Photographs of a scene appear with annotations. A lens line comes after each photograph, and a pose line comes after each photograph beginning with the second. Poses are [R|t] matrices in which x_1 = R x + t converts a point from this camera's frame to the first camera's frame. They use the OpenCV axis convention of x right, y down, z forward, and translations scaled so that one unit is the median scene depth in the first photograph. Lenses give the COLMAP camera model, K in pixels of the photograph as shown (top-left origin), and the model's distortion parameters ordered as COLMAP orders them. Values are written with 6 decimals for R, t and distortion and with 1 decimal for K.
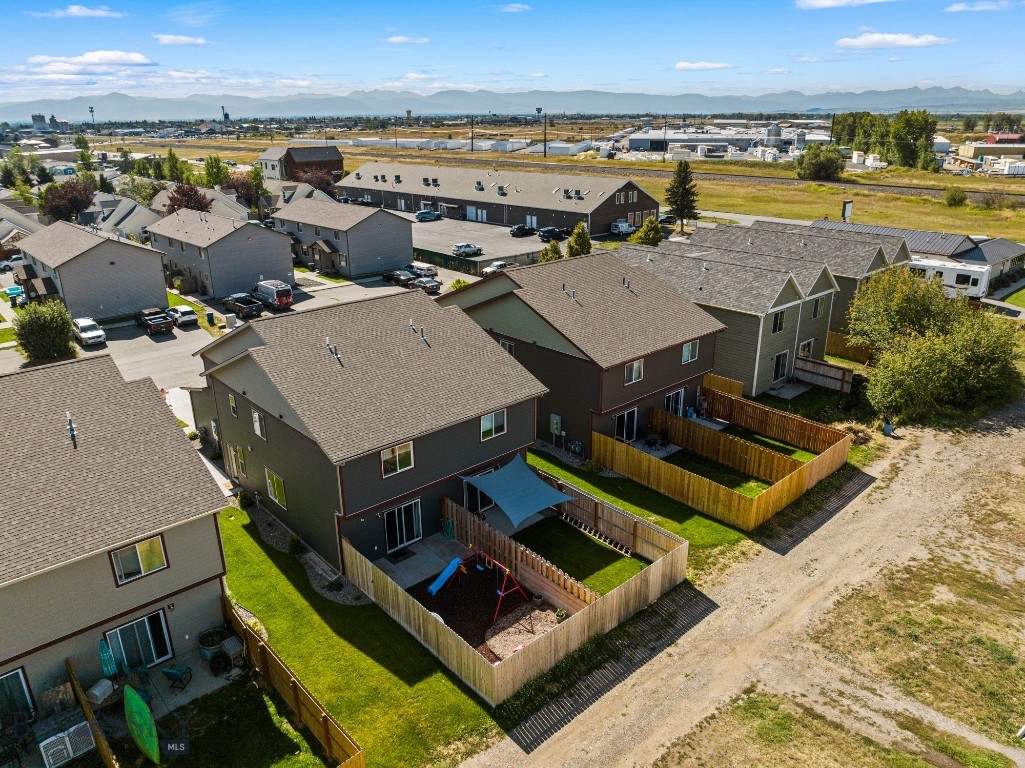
lens RADIAL K [[722.0, 0, 514.5], [0, 722.0, 386.0], [0, 0, 1]] dist [-0.037892, 0.003632]
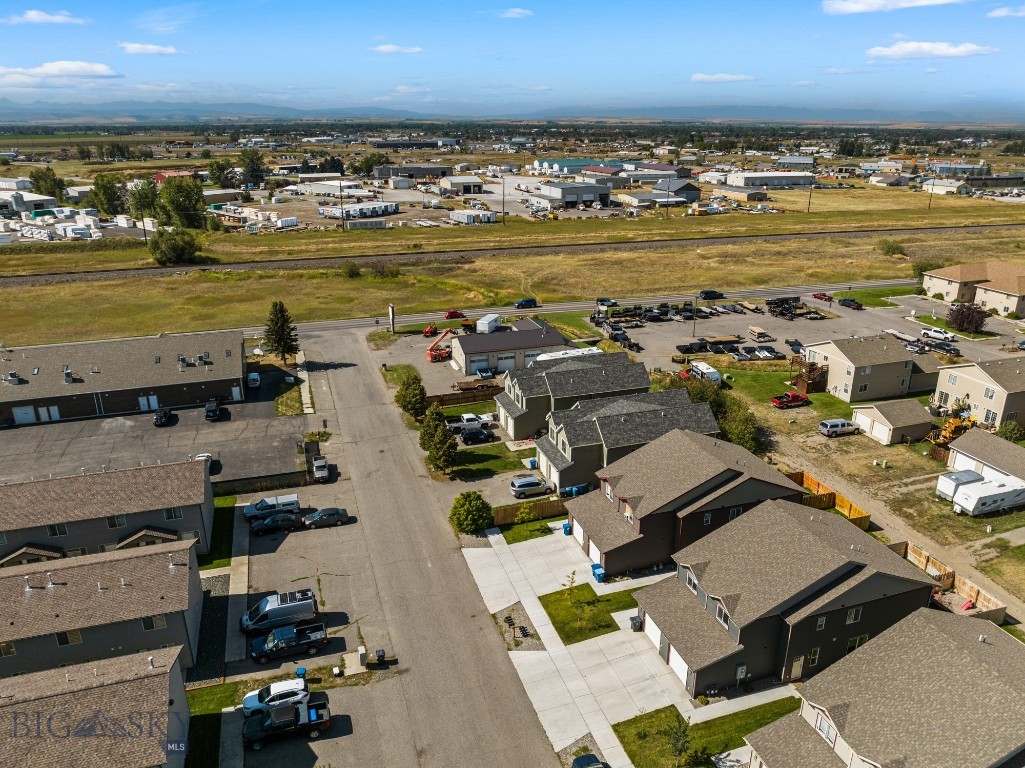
lens RADIAL K [[722.0, 0, 514.5], [0, 722.0, 386.0], [0, 0, 1]] dist [-0.037892, 0.003632]
pose [[0.414432, -0.307259, 0.856643, -1.289447], [0.316152, 0.931268, 0.181075, -0.654822], [-0.853401, 0.195786, 0.483088, 0.533693]]
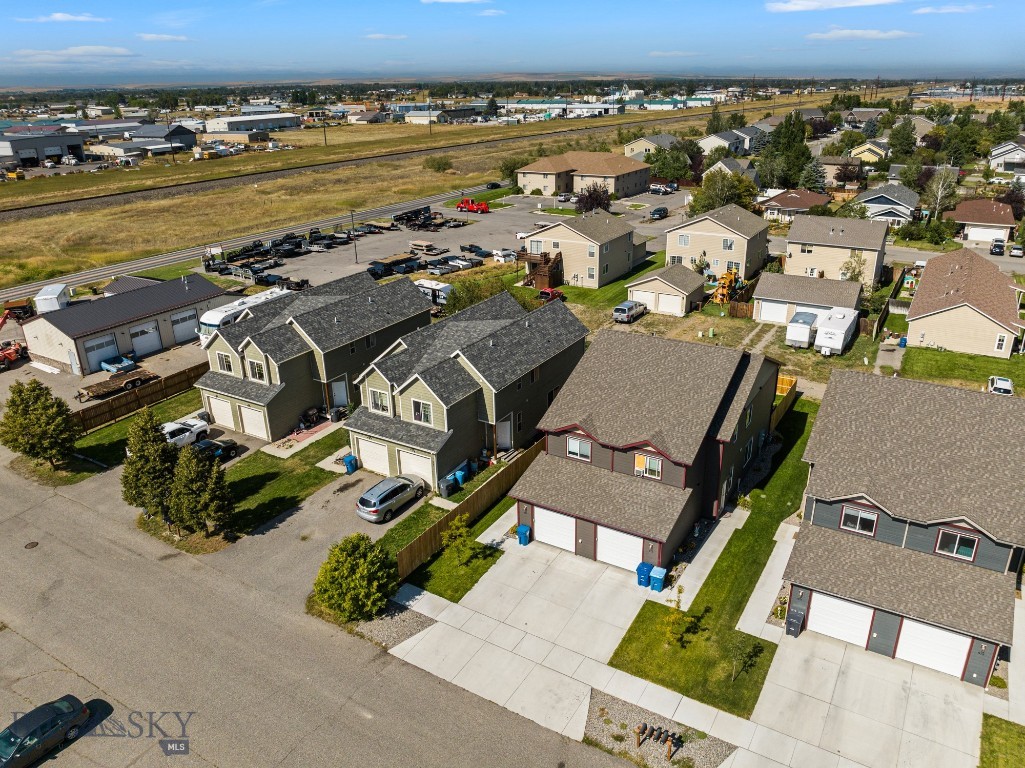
lens RADIAL K [[748.9, 0, 512.5], [0, 748.9, 384.0], [0, 0, 1]] dist [-0.037282, 0.002524]
pose [[-0.278955, -0.352258, 0.893364, -0.785970], [0.354144, 0.826985, 0.436667, -0.618223], [-0.892618, 0.438190, -0.105941, 1.250639]]
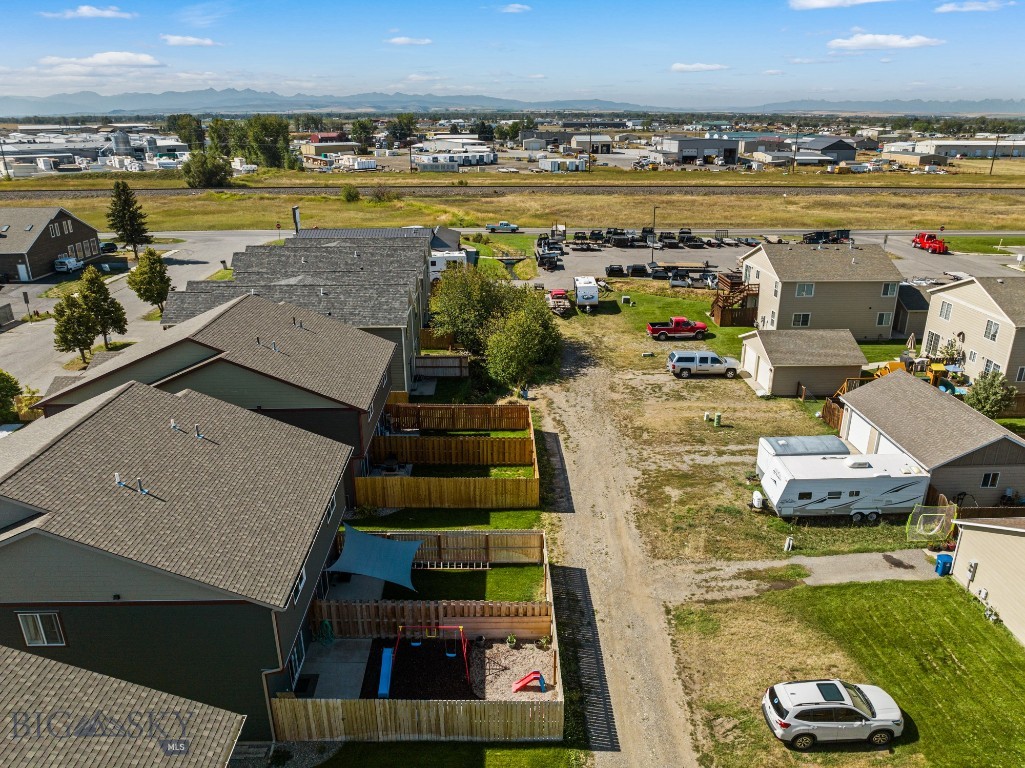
lens RADIAL K [[722.0, 0, 514.5], [0, 722.0, 386.0], [0, 0, 1]] dist [-0.037892, 0.003632]
pose [[0.655415, -0.260242, 0.709017, -0.328002], [0.261033, 0.958963, 0.110685, -0.085868], [-0.708727, 0.112532, 0.696450, 0.130197]]
